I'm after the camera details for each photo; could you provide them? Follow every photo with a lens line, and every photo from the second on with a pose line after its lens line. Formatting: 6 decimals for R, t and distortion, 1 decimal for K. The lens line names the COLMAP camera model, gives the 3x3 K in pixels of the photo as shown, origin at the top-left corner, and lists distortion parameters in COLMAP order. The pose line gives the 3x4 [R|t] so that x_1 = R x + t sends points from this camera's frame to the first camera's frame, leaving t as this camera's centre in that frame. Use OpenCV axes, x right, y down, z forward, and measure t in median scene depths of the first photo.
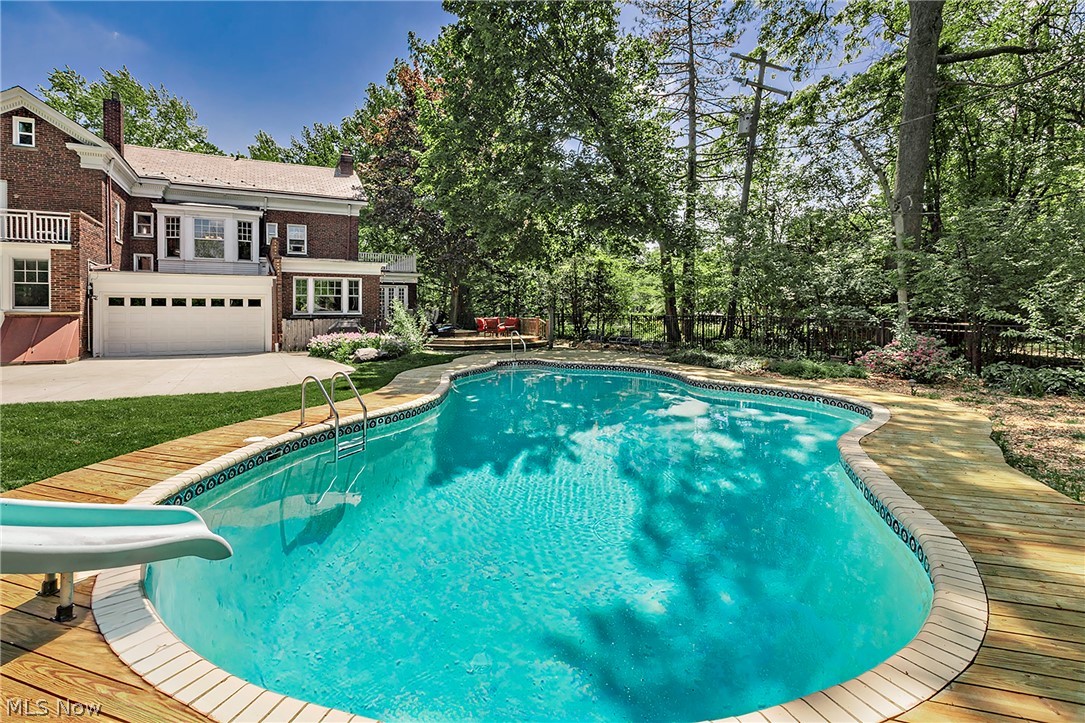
lens RADIAL K [[497.8, 0, 540.4], [0, 497.8, 308.3], [0, 0, 1]] dist [0.002090, 0.000118]
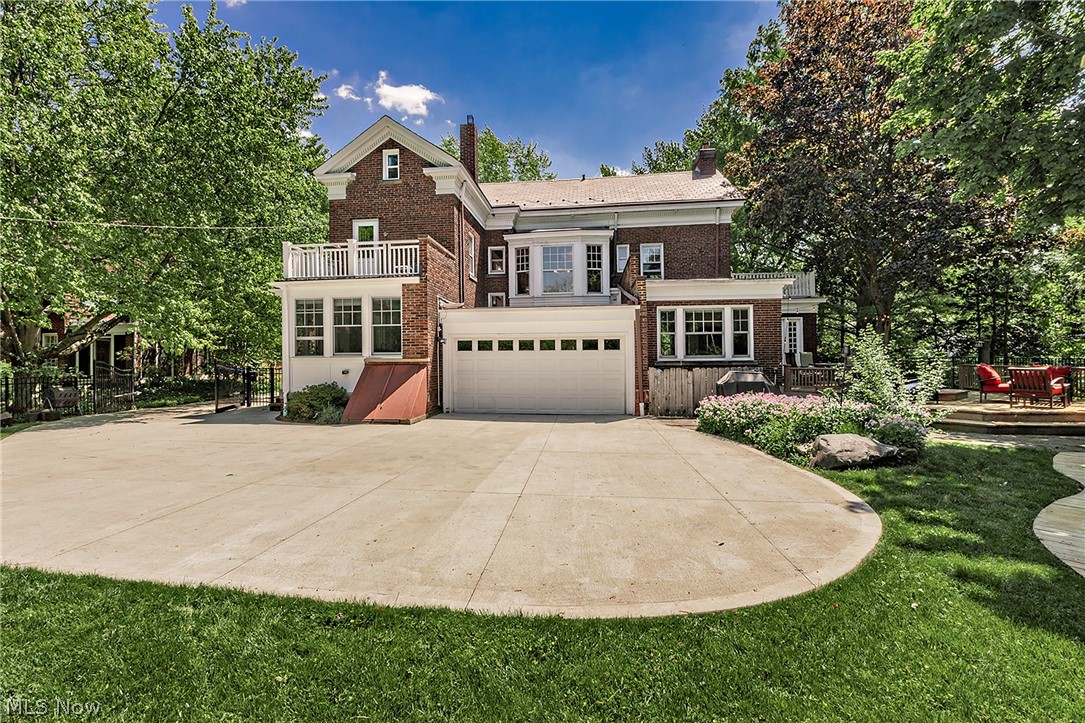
lens RADIAL K [[493.9, 0, 542.1], [0, 493.9, 341.7], [0, 0, 1]] dist [0.000031, -0.000085]
pose [[0.815871, -0.022648, -0.577790, -0.241555], [0.009696, 0.999628, -0.025491, 0.001733], [0.578153, 0.015195, 0.815787, 0.357831]]
